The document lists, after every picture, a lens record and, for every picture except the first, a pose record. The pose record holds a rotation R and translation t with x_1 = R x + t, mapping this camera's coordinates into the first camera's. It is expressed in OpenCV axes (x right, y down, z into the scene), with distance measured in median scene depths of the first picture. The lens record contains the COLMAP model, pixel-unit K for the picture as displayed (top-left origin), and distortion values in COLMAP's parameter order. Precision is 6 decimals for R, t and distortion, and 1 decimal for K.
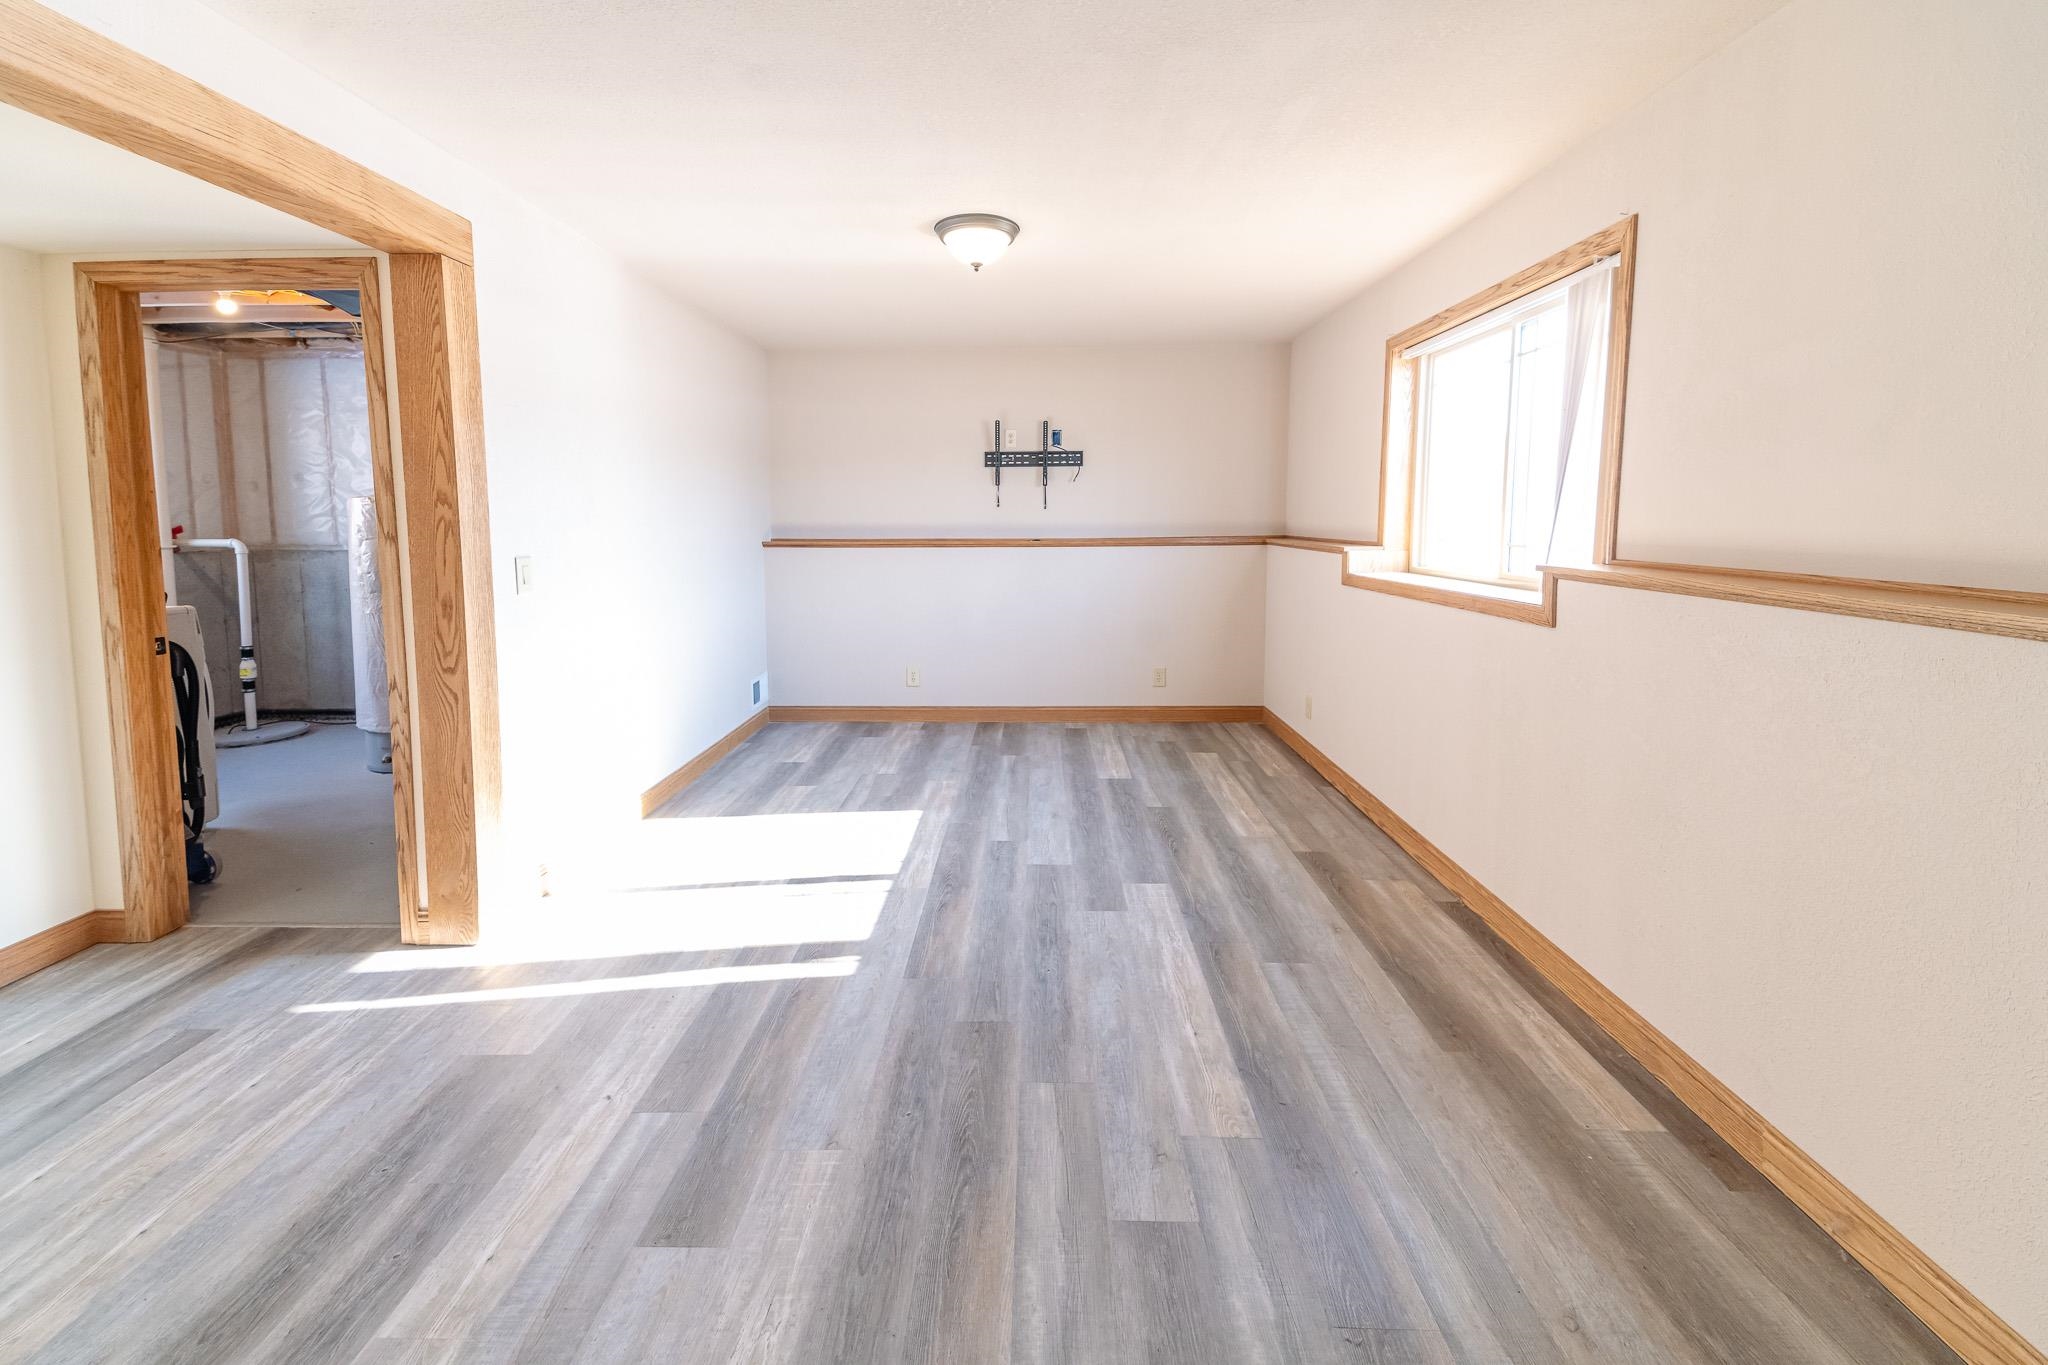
lens RADIAL K [[798.6, 0, 1014.6], [0, 798.6, 589.2], [0, 0, 1]] dist [0.000642, -0.012573]
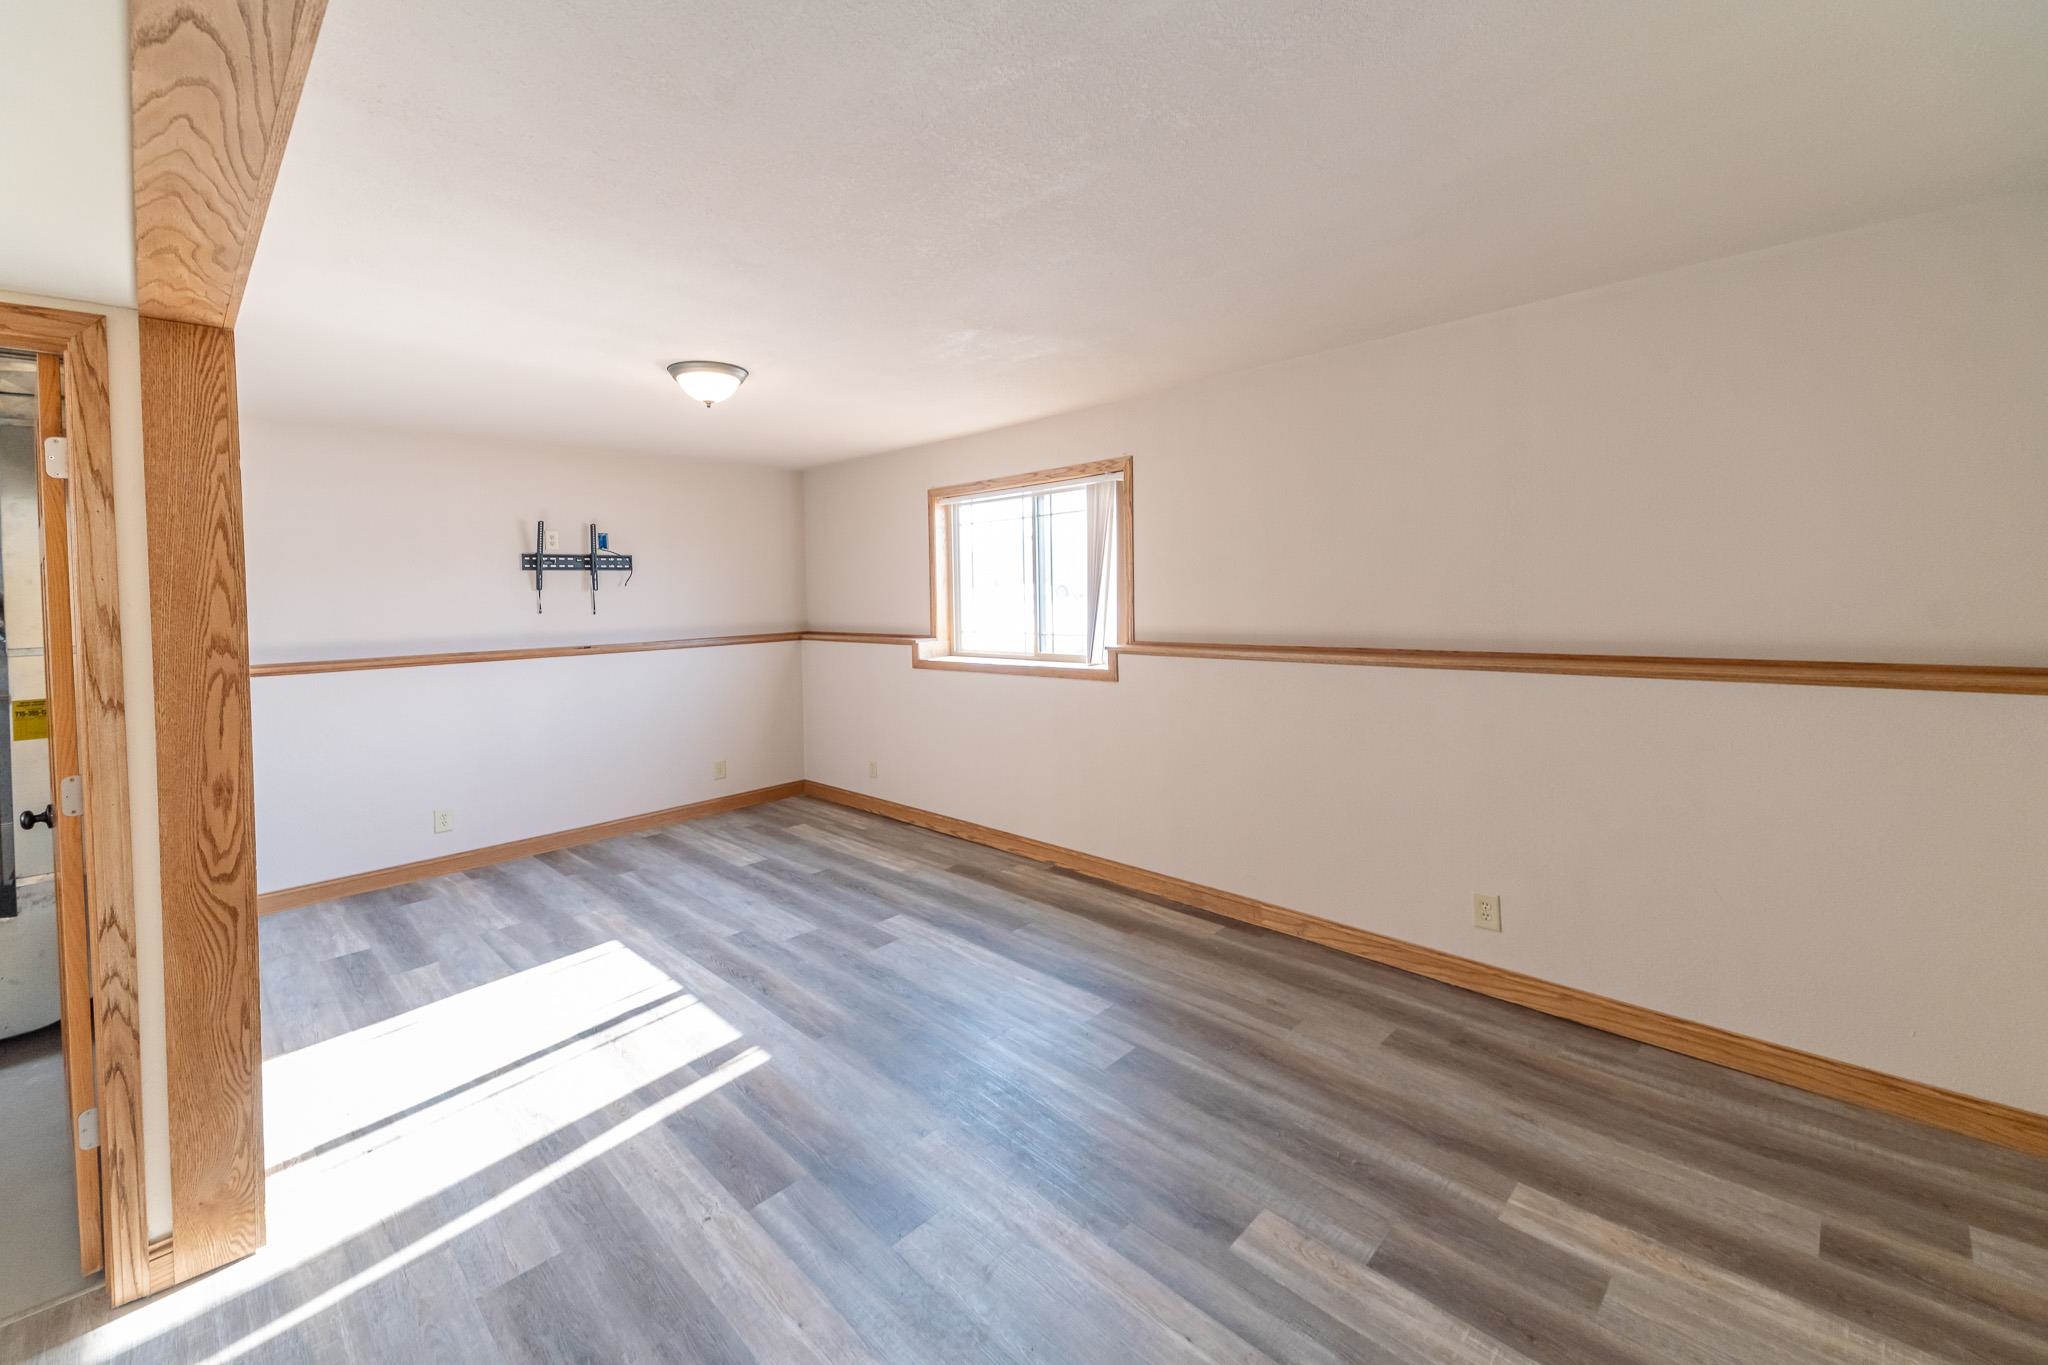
lens RADIAL K [[798.6, 0, 1014.6], [0, 798.6, 589.2], [0, 0, 1]] dist [0.000642, -0.012573]
pose [[0.676343, -0.006527, 0.736558, -0.698862], [0.082952, 0.994274, -0.067360, -0.050001], [-0.731901, 0.106658, 0.673012, -0.047429]]
